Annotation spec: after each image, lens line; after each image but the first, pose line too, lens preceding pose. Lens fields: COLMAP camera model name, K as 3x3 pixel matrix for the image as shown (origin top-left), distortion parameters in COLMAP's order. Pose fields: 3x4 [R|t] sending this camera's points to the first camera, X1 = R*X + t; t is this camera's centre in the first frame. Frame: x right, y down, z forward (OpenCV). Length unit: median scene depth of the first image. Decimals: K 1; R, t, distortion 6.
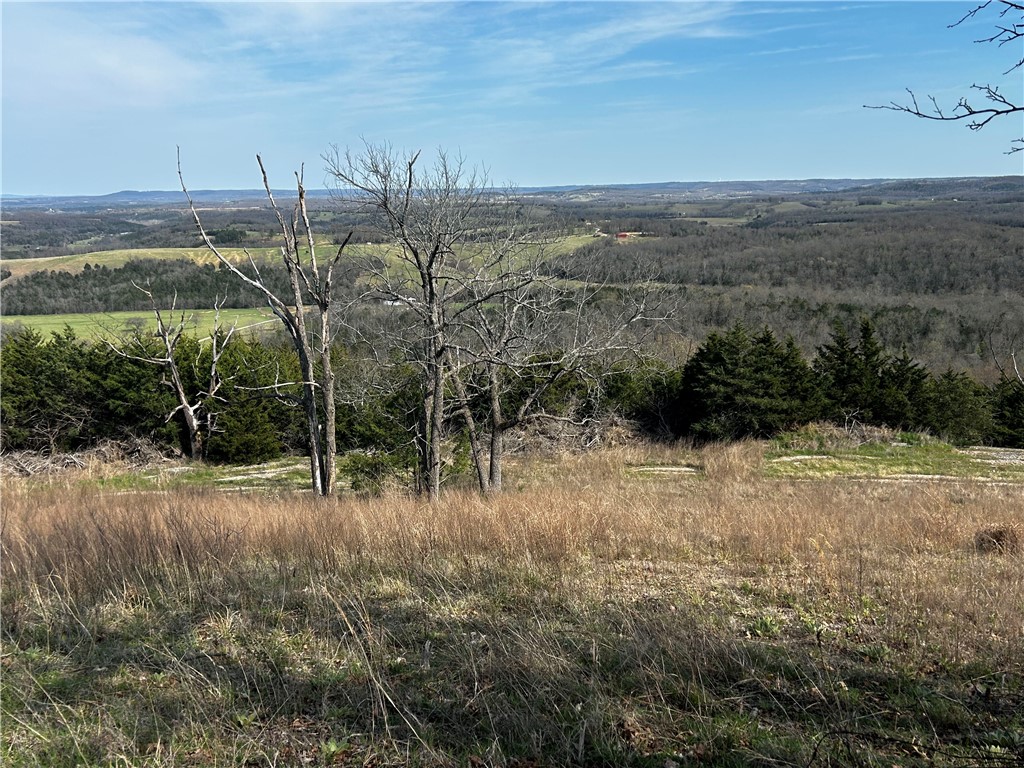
lens RADIAL K [[886.8, 0, 507.9], [0, 886.8, 396.3], [0, 0, 1]] dist [0.065576, -0.095360]
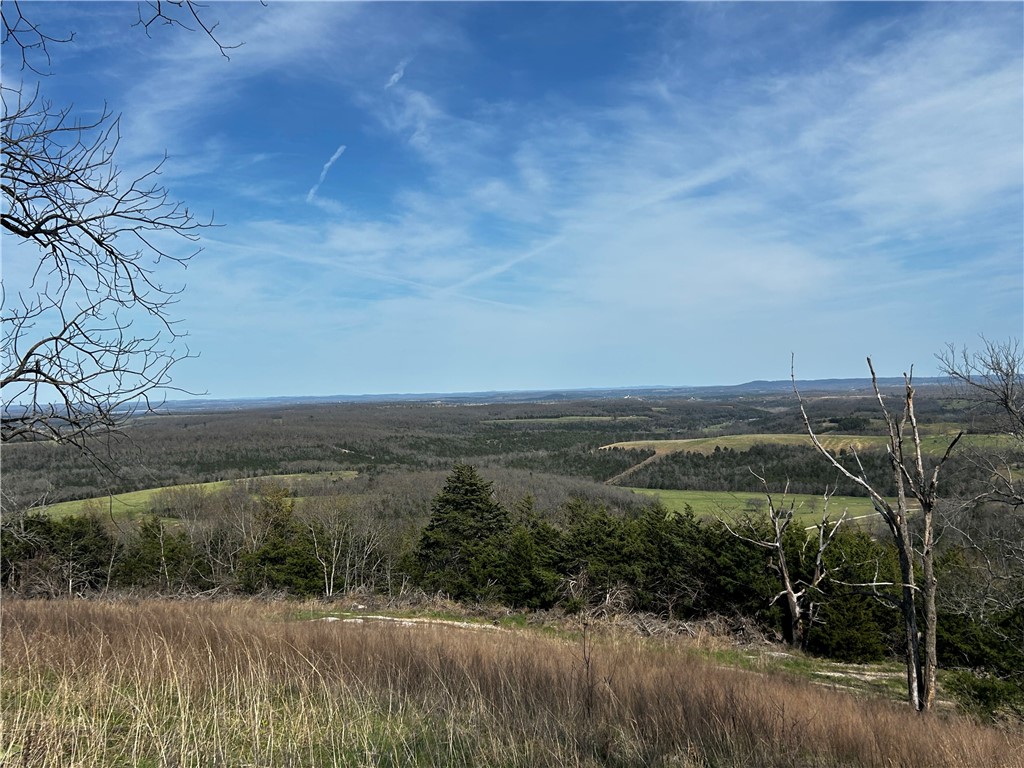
lens RADIAL K [[886.8, 0, 514.0], [0, 886.8, 390.5], [0, 0, 1]] dist [0.065576, -0.095360]
pose [[0.789325, -0.005081, -0.613955, 0.016143], [-0.124917, 0.977722, -0.168689, -0.002154], [0.601134, 0.209844, 0.771105, -0.020987]]
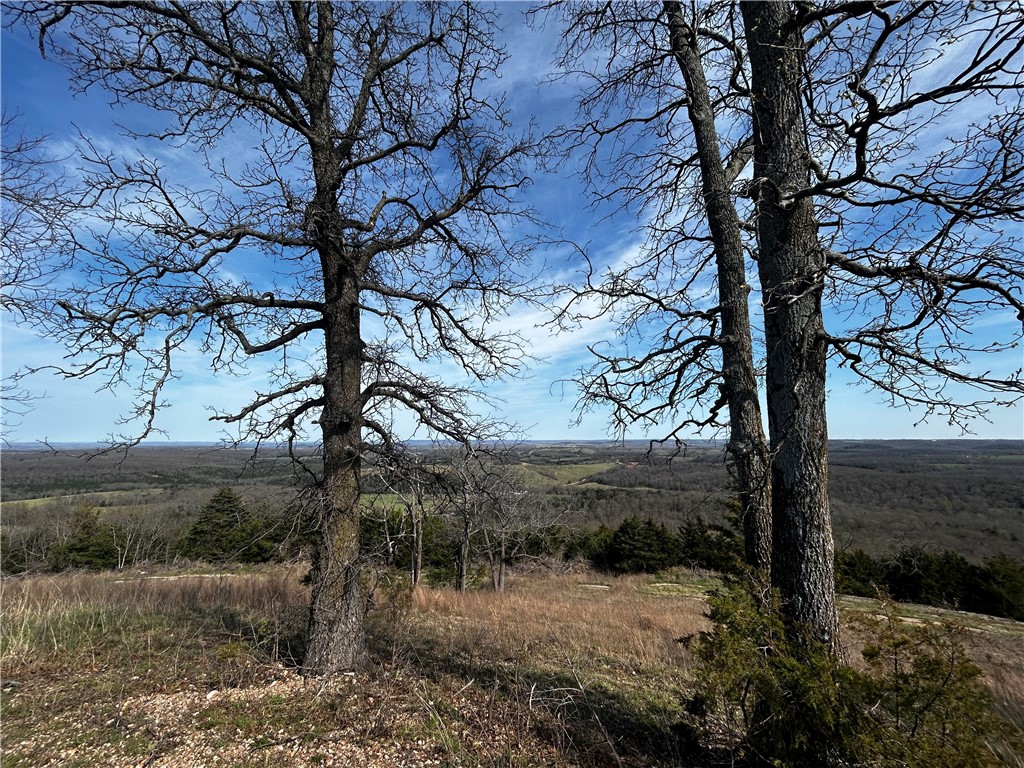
lens RADIAL K [[416.3, 0, 510.2], [0, 416.3, 385.8], [0, 0, 1]] dist [0.003046, -0.001854]
pose [[0.987637, -0.004907, -0.156680, 0.107306], [-0.050365, 0.936583, -0.346808, -0.007628], [0.148445, 0.350412, 0.924757, -0.076450]]
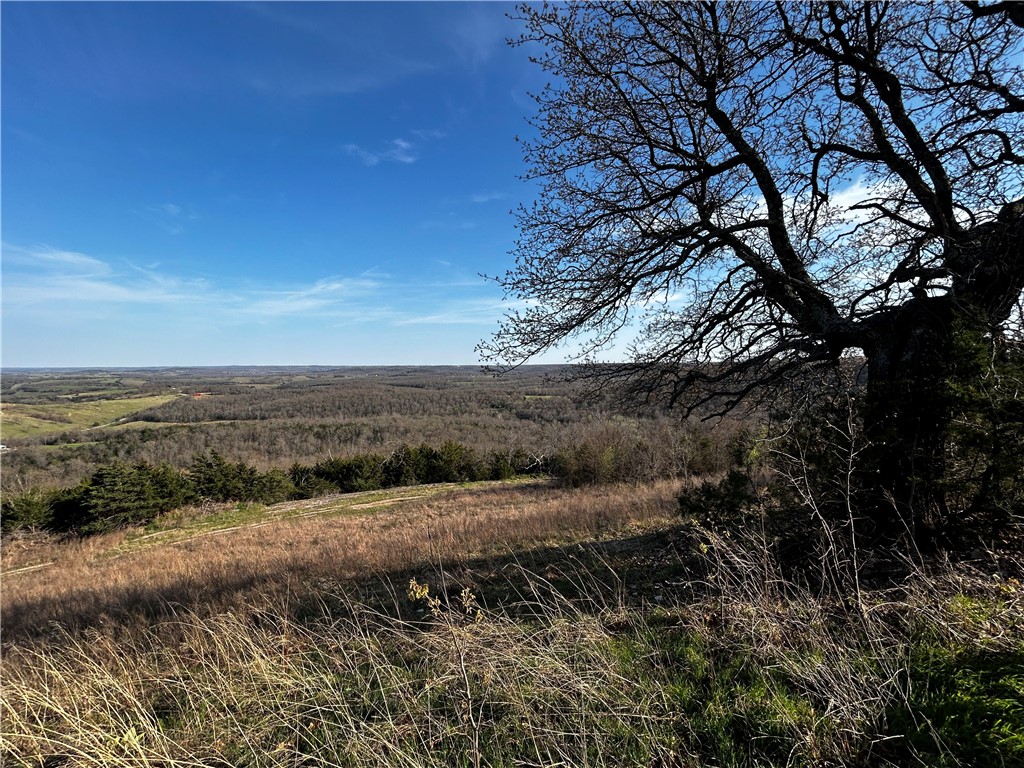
lens RADIAL K [[416.3, 0, 513.3], [0, 416.3, 384.5], [0, 0, 1]] dist [0.003046, -0.001854]
pose [[0.723985, -0.019098, 0.689551, 0.230925], [0.150674, 0.979857, -0.131060, -0.003748], [-0.673159, 0.198783, 0.712280, -0.078886]]
